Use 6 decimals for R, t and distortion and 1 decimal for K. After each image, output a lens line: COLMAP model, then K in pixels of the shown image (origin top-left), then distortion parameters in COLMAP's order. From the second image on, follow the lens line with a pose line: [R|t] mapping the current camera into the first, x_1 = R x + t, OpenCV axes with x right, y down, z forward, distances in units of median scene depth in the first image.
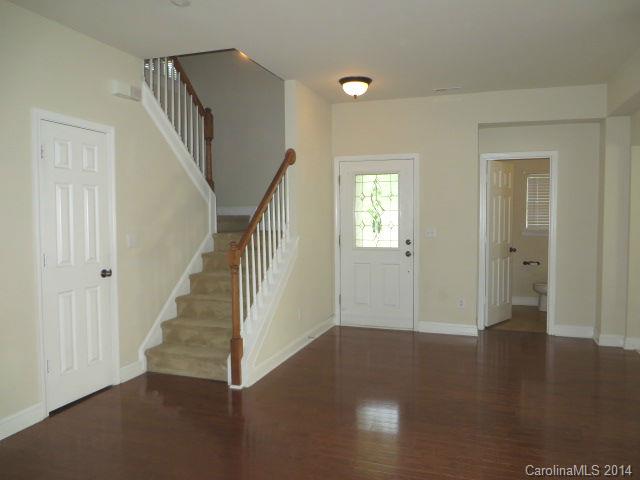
lens RADIAL K [[526.1, 0, 320.0], [0, 526.1, 240.0], [0, 0, 1]] dist [-0.017104, -0.005742]
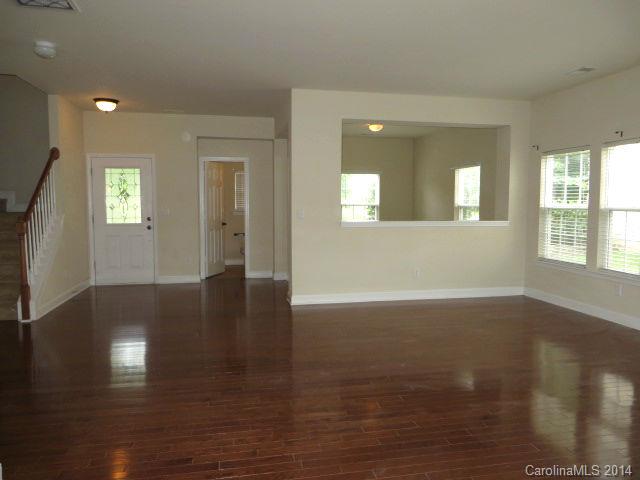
lens RADIAL K [[526.1, 0, 320.0], [0, 526.1, 240.0], [0, 0, 1]] dist [-0.017104, -0.005742]
pose [[0.883069, -0.030541, 0.468248, -0.081628], [0.019410, 0.999403, 0.028579, 0.028726], [-0.468841, -0.016149, 0.883135, -0.422459]]
